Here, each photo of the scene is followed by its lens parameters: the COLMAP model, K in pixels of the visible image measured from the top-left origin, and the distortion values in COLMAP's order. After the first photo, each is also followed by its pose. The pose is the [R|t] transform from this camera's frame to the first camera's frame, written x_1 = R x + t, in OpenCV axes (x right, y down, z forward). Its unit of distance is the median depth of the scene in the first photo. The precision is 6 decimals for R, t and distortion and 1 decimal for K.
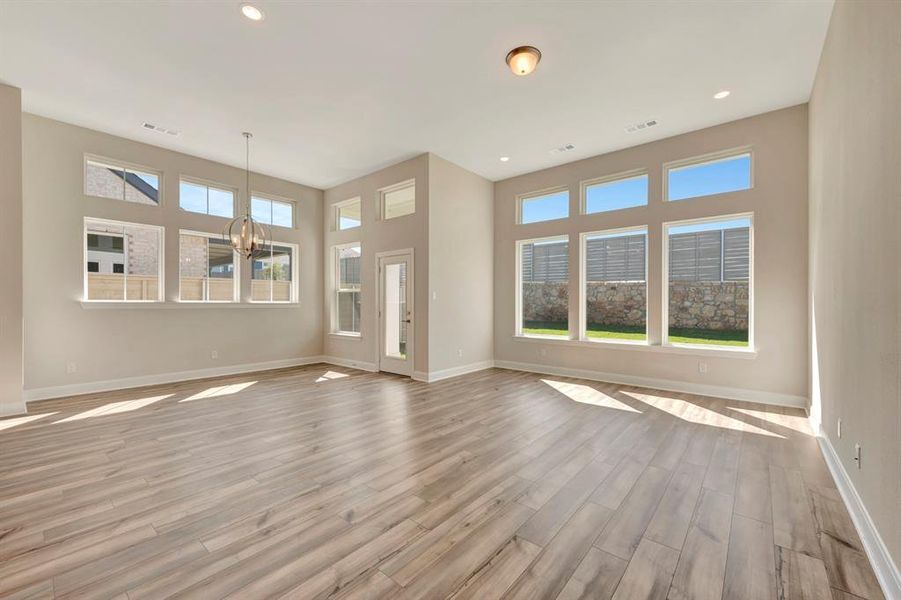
lens RADIAL K [[364.9, 0, 457.7], [0, 364.9, 306.3], [0, 0, 1]] dist [0.001492, 0.000284]
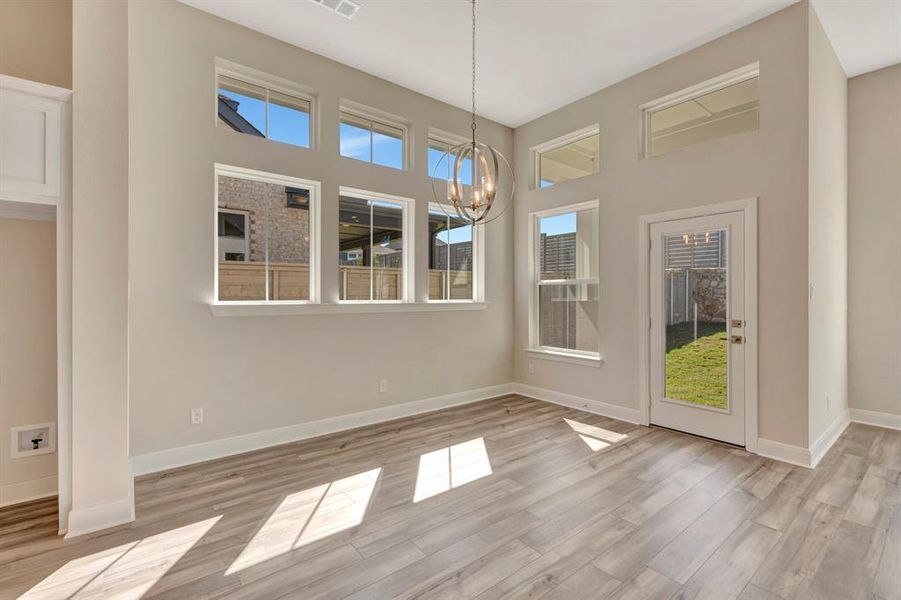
lens RADIAL K [[400.8, 0, 455.5], [0, 400.8, 298.4], [0, 0, 1]] dist [-0.000938, -0.000058]
pose [[0.979544, -0.001986, -0.201222, -0.369650], [0.001565, 0.999996, -0.002249, -0.015464], [0.201226, 0.001888, 0.979543, 0.319923]]
